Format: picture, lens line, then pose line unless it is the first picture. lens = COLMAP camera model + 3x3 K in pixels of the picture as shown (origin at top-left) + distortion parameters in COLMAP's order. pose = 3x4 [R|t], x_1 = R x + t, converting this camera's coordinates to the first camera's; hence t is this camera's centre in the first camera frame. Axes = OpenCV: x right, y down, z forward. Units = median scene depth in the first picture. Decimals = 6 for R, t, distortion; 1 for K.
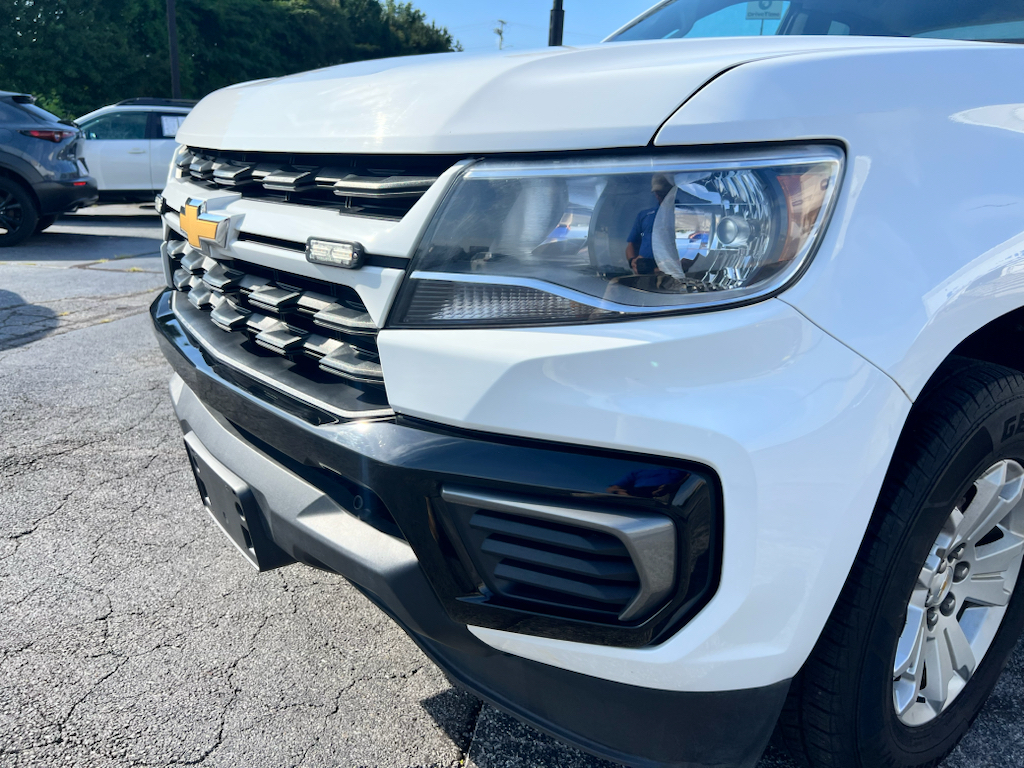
lens RADIAL K [[787.2, 0, 516.1], [0, 787.2, 389.6], [0, 0, 1]] dist [0.017311, -0.003493]
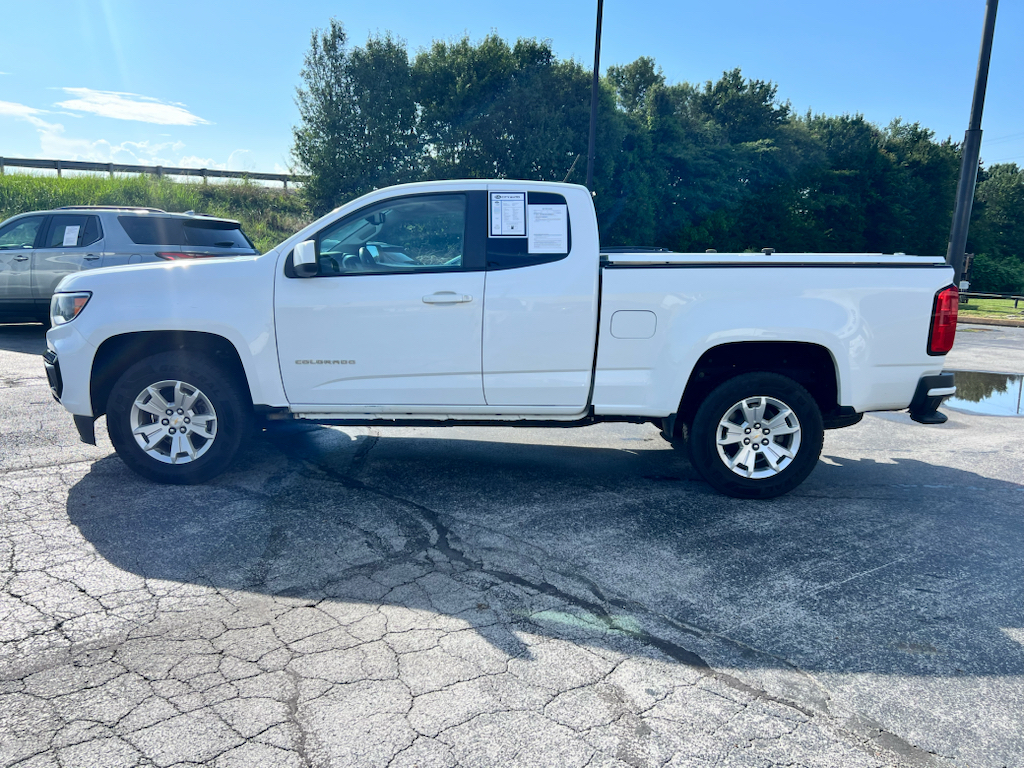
lens RADIAL K [[770.6, 0, 512.0], [0, 770.6, 384.0], [0, 0, 1]] dist [0.047570, -0.057042]
pose [[0.808657, 0.081820, -0.582563, 3.095132], [-0.165722, 0.981859, -0.092139, 0.141927], [0.564456, 0.171052, 0.807546, -0.736315]]
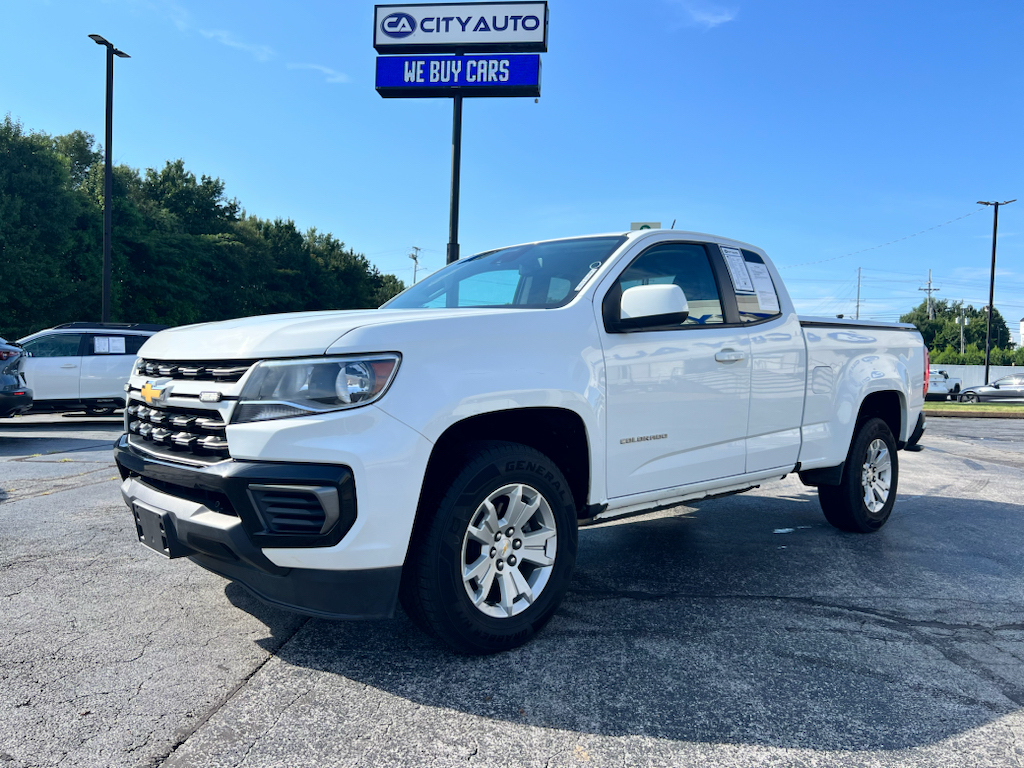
lens RADIAL K [[770.6, 0, 512.0], [0, 770.6, 384.0], [0, 0, 1]] dist [0.047570, -0.057042]
pose [[0.994517, -0.023997, 0.101780, 0.314296], [0.049418, 0.965623, -0.255206, 0.307978], [-0.092157, 0.258837, 0.961515, -0.979293]]
